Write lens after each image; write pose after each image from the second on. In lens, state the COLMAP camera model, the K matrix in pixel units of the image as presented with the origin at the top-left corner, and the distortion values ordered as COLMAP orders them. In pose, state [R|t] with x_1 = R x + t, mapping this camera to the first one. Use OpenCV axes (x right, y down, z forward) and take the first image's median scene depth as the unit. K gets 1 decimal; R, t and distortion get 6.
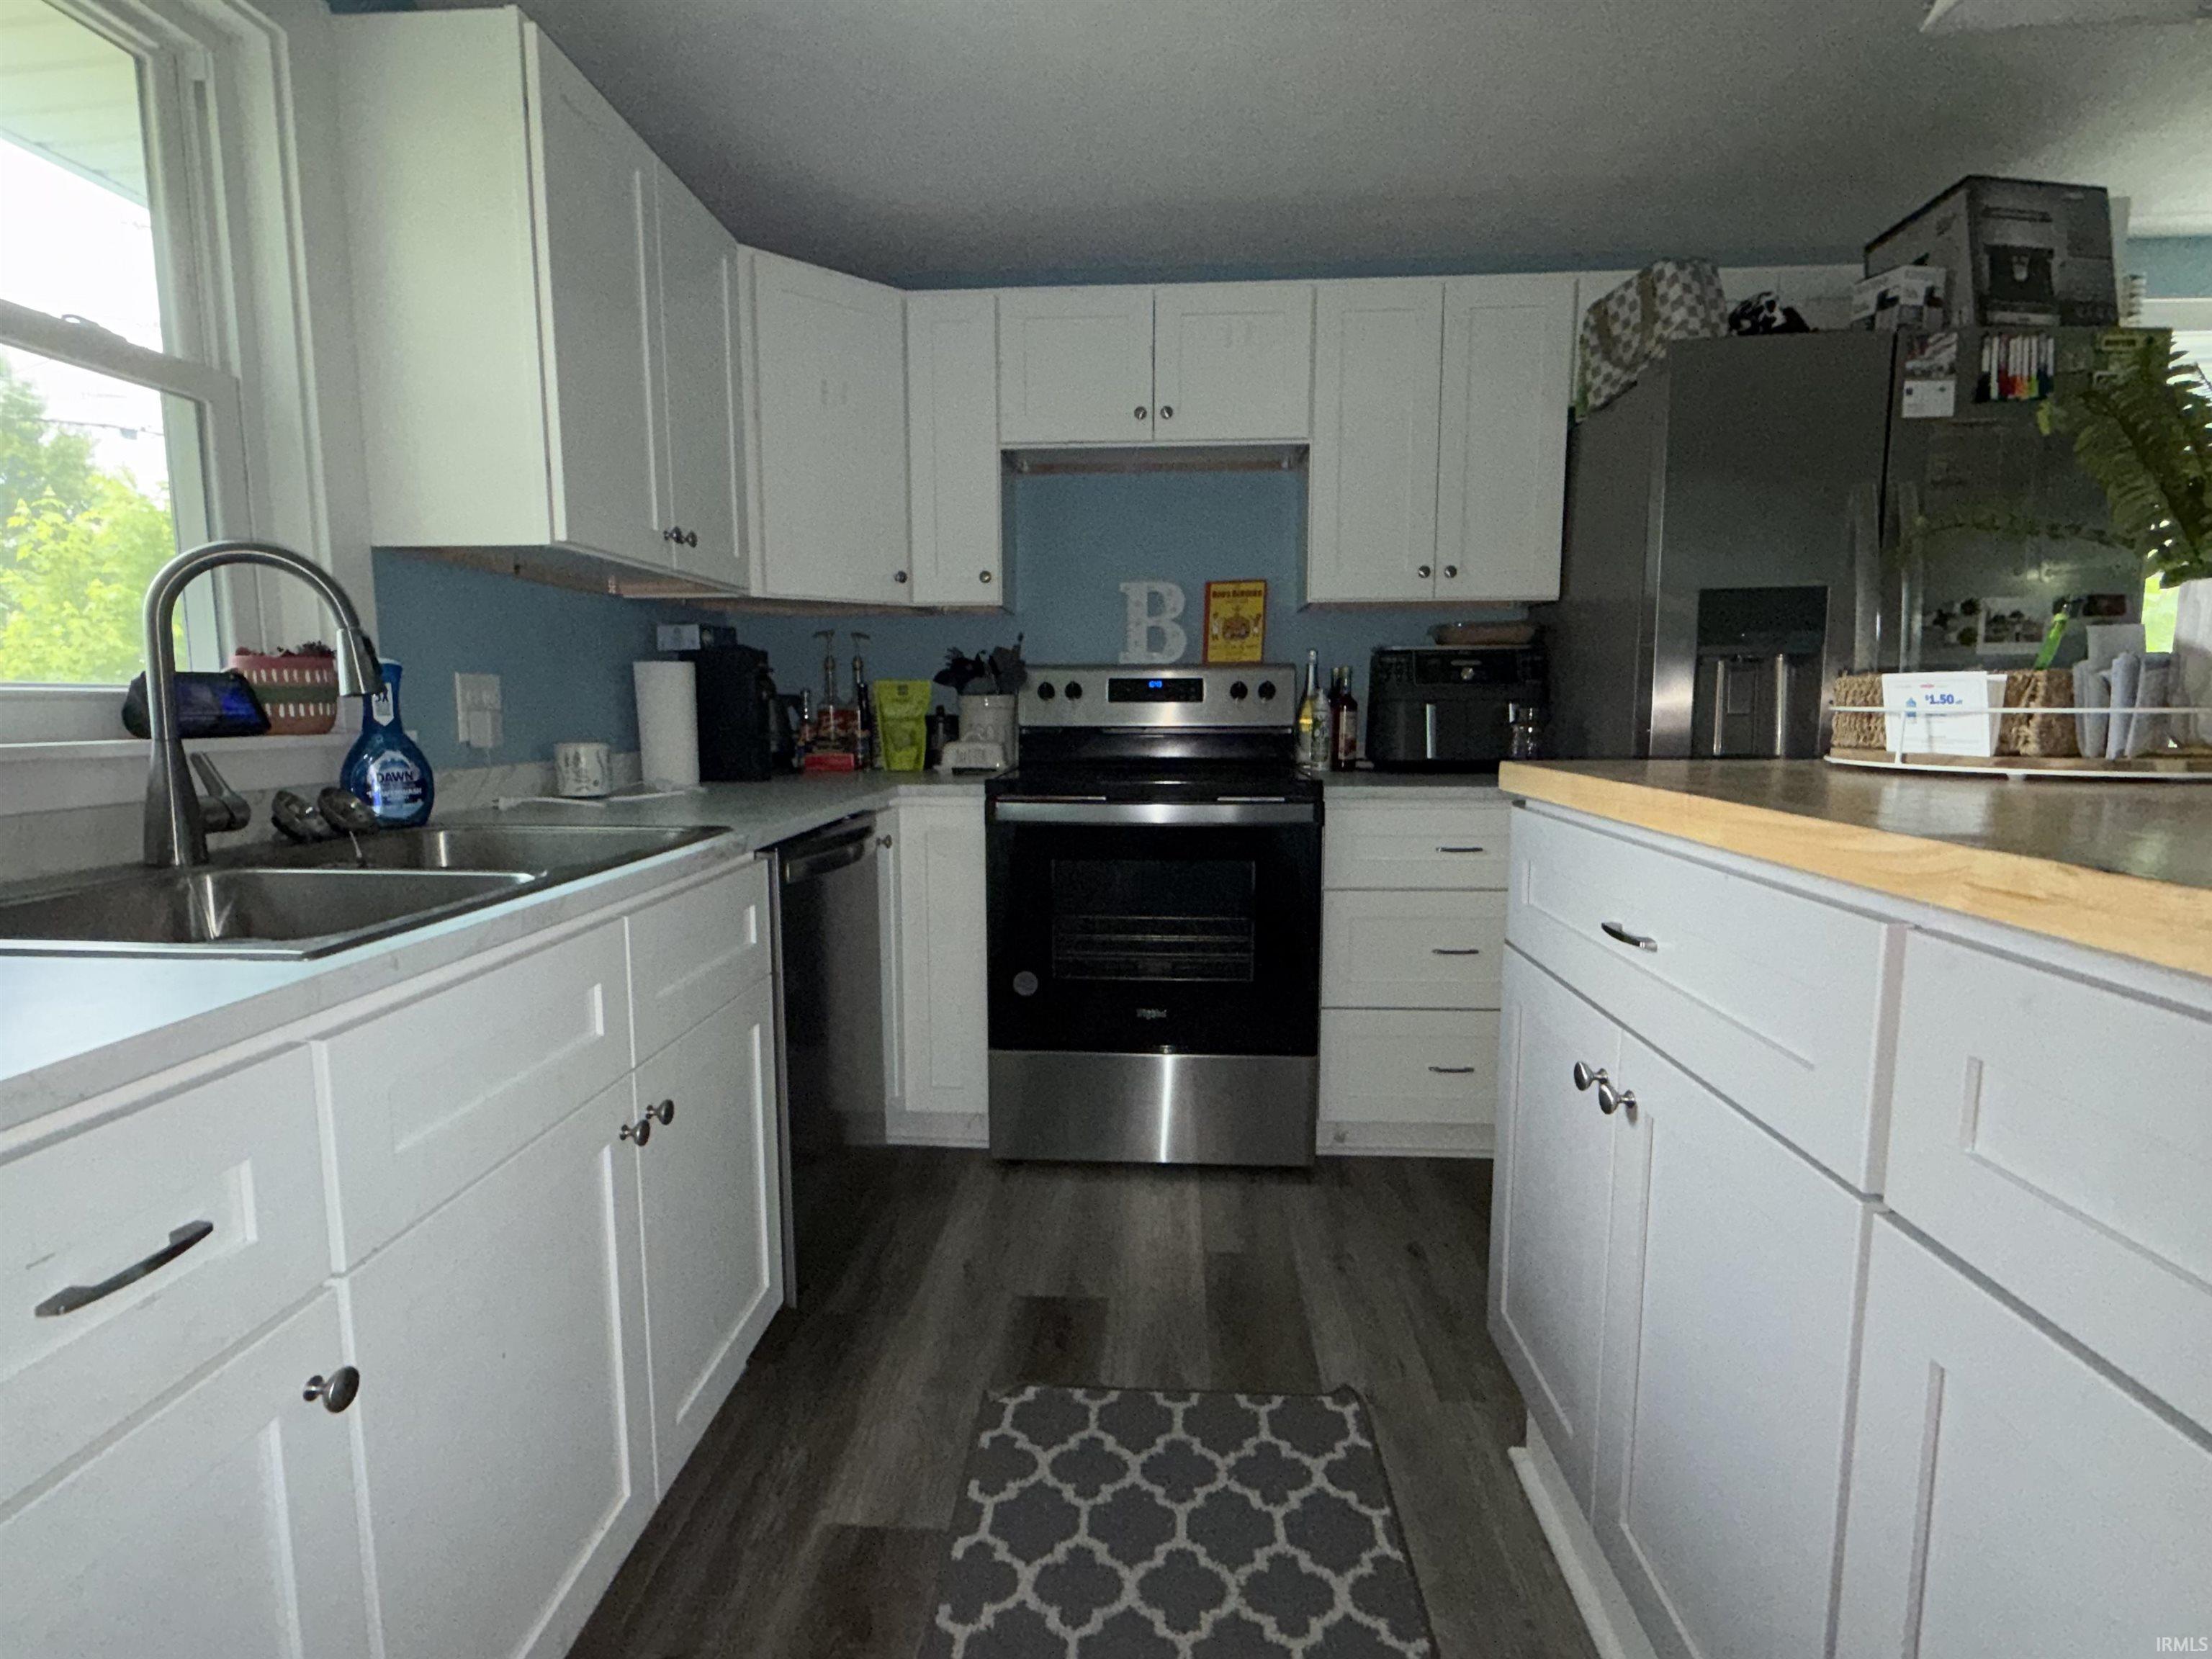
lens RADIAL K [[1062.5, 0, 1106.0], [0, 1062.5, 829.5], [0, 0, 1]] dist [0.002174, 0.000147]
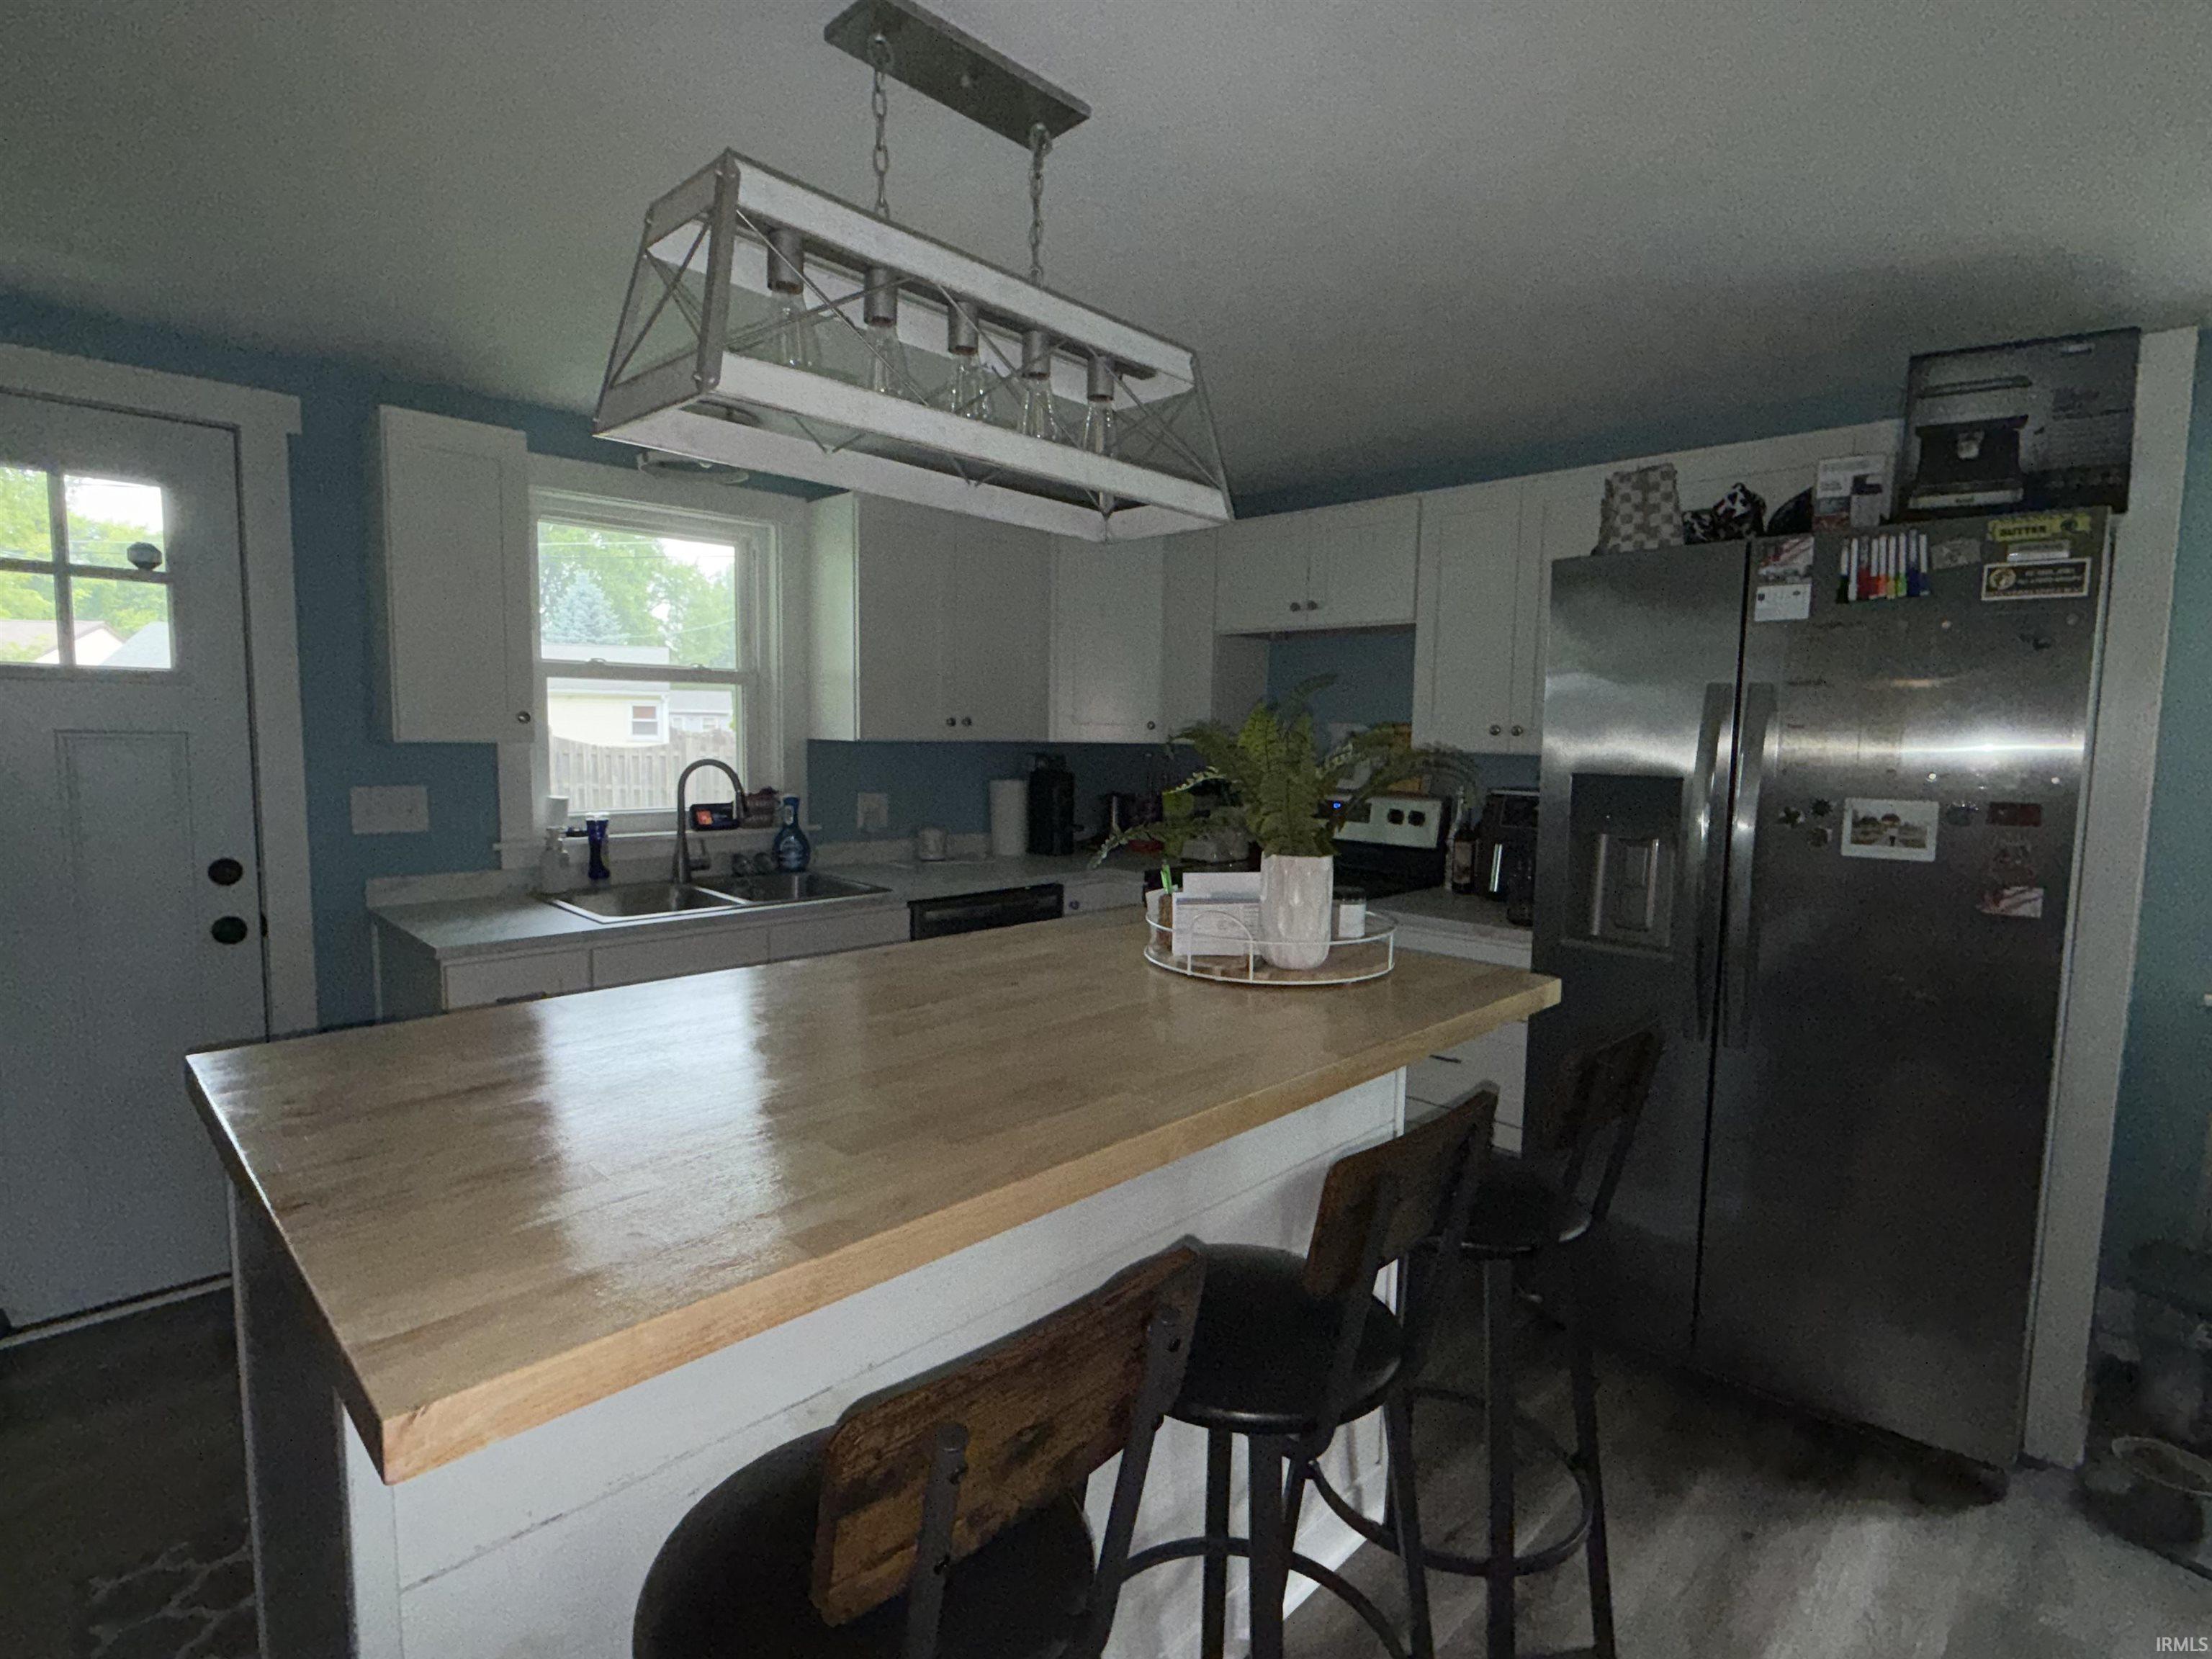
lens RADIAL K [[1062.5, 0, 1106.0], [0, 1062.5, 829.5], [0, 0, 1]] dist [0.002174, 0.000147]
pose [[0.749006, 0.078815, -0.657859, 0.976239], [-0.100058, 0.994968, 0.005282, -0.128832], [0.654964, 0.061868, 0.753123, -0.179448]]
